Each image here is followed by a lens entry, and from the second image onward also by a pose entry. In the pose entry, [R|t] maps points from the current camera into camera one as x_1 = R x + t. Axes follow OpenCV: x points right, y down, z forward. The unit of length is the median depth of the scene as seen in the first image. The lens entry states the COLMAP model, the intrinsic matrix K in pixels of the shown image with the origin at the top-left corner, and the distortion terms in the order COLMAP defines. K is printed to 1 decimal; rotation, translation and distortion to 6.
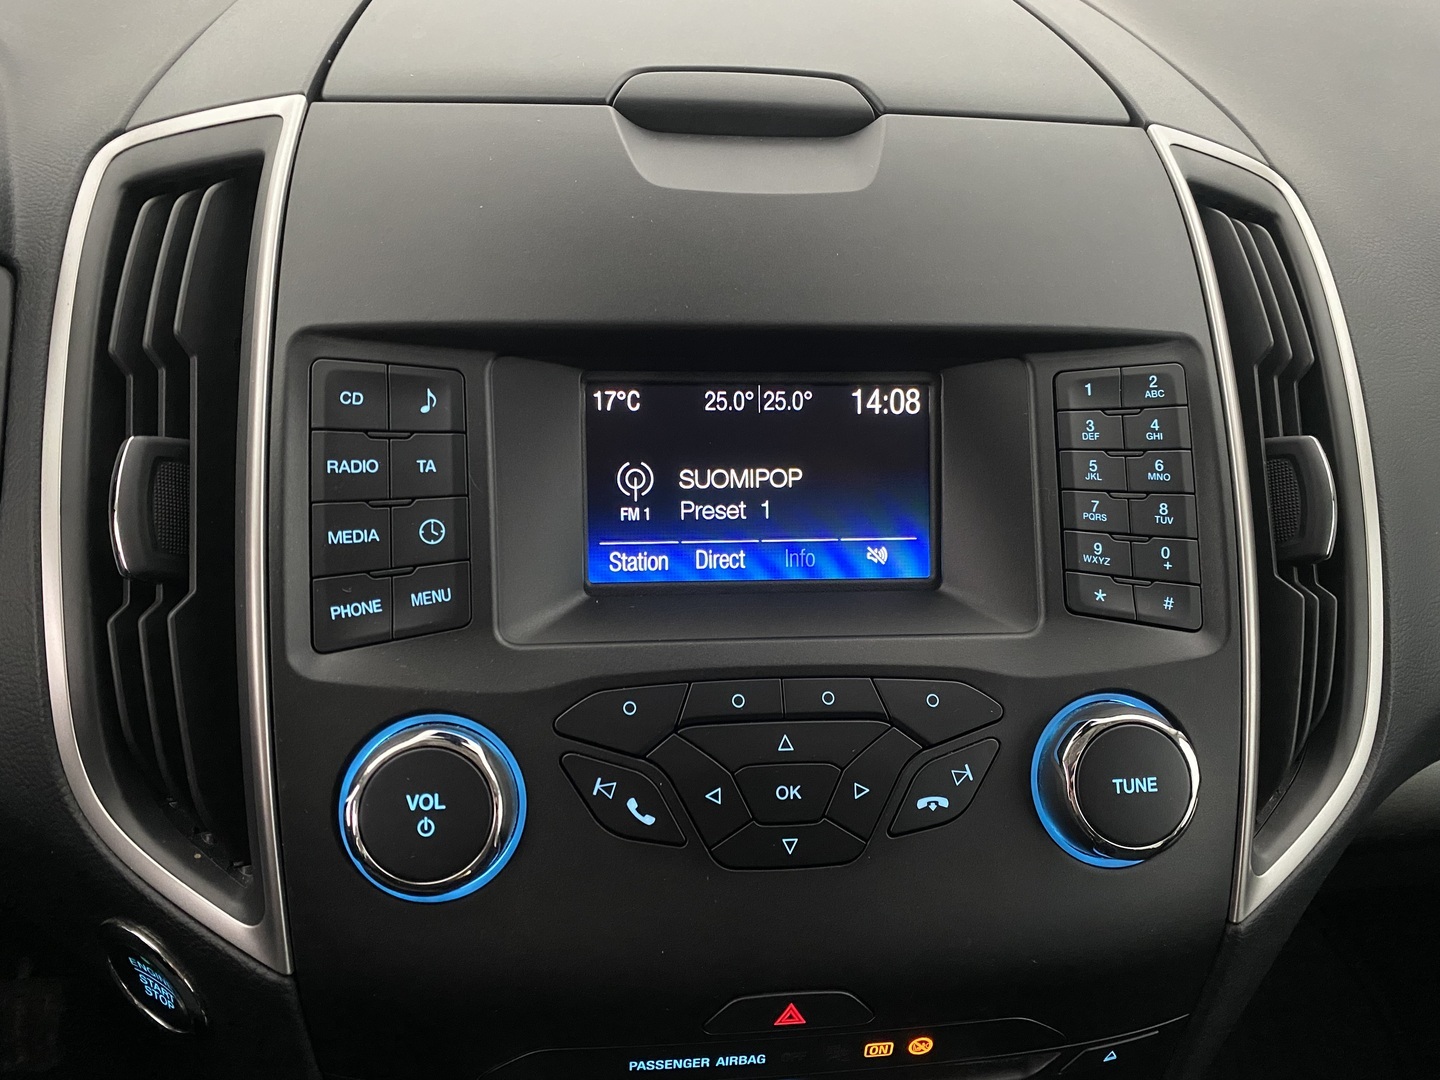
lens RADIAL K [[1095.7, 0, 722.8], [0, 1095.7, 538.1], [0, 0, 1]] dist [0.007853, -0.007958]
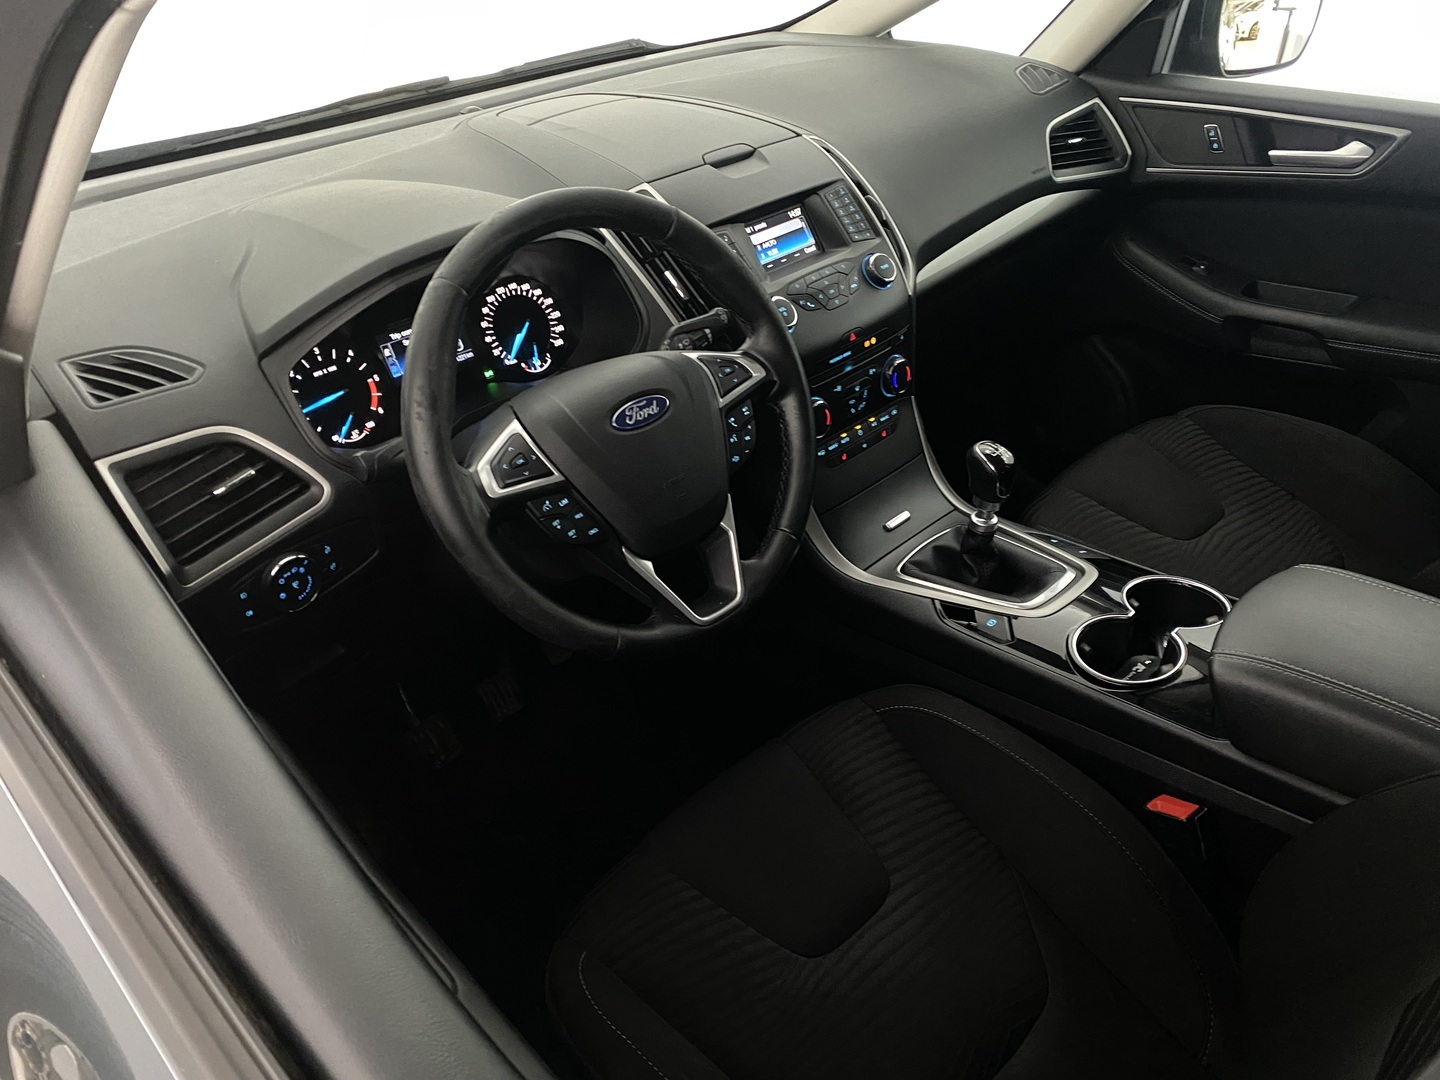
lens RADIAL K [[1095.7, 0, 722.8], [0, 1095.7, 538.1], [0, 0, 1]] dist [0.007853, -0.007958]
pose [[0.767391, -0.426220, 0.479006, -2.551761], [0.440949, 0.893176, 0.088326, 0.481145], [-0.465483, 0.143437, 0.873356, -2.290628]]
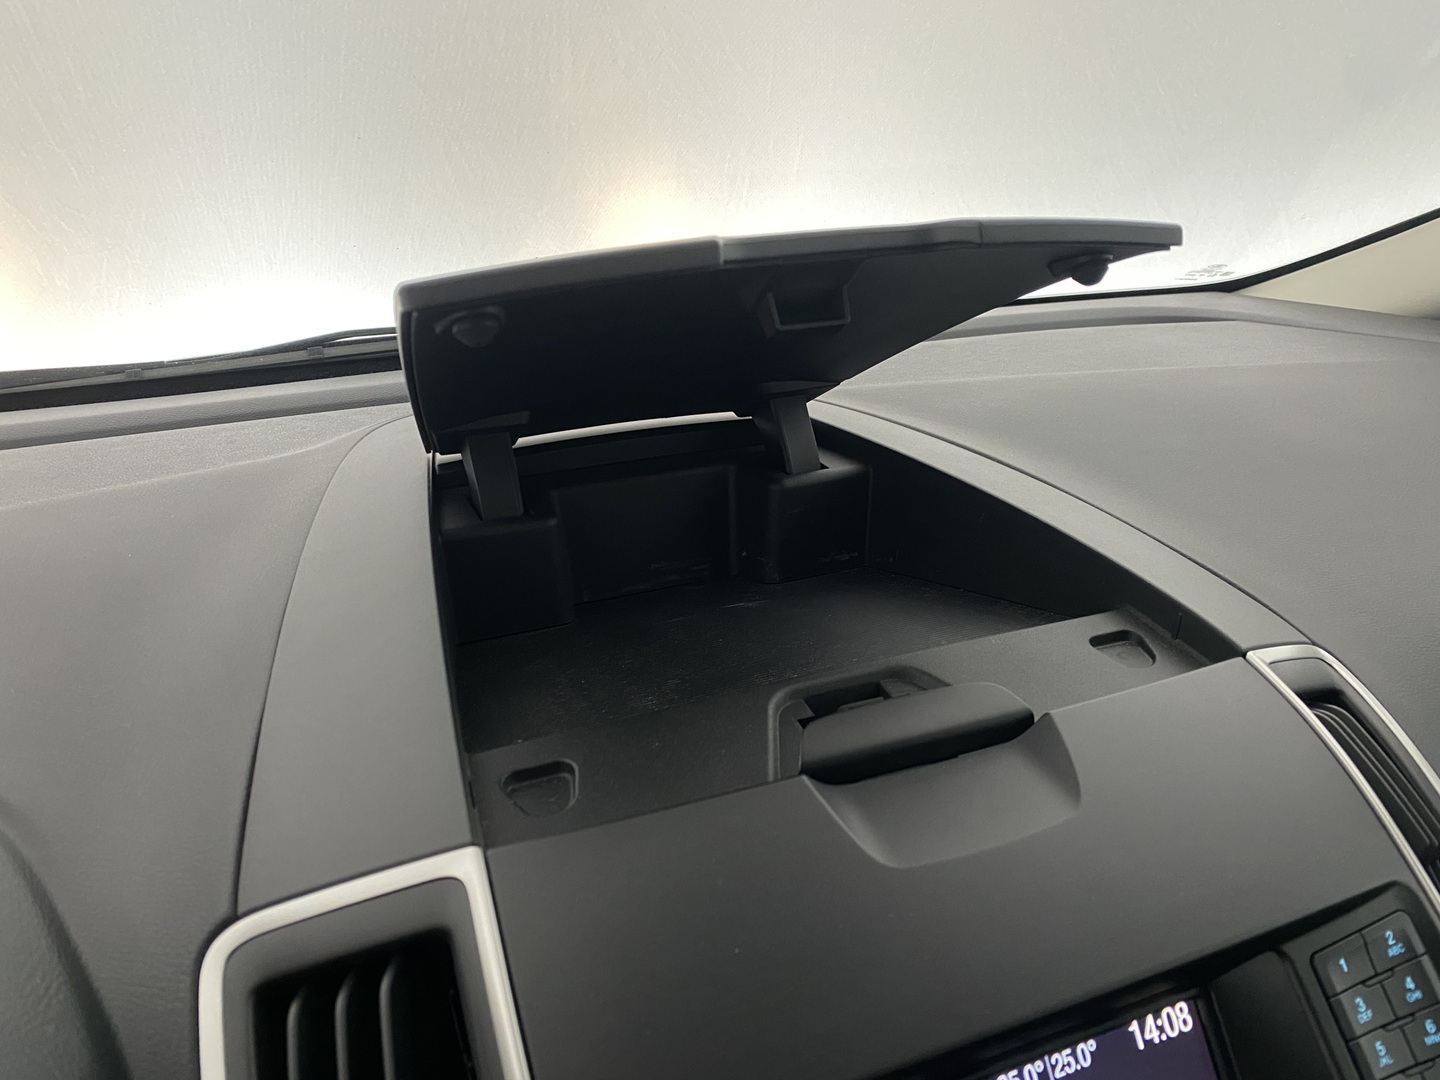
lens RADIAL K [[1095.7, 0, 722.8], [0, 1095.7, 538.1], [0, 0, 1]] dist [0.007853, -0.007958]
pose [[0.954327, -0.174906, 0.242216, -0.372994], [0.225963, 0.952925, -0.202176, -0.424380], [-0.195452, 0.247674, 0.948924, 0.066551]]
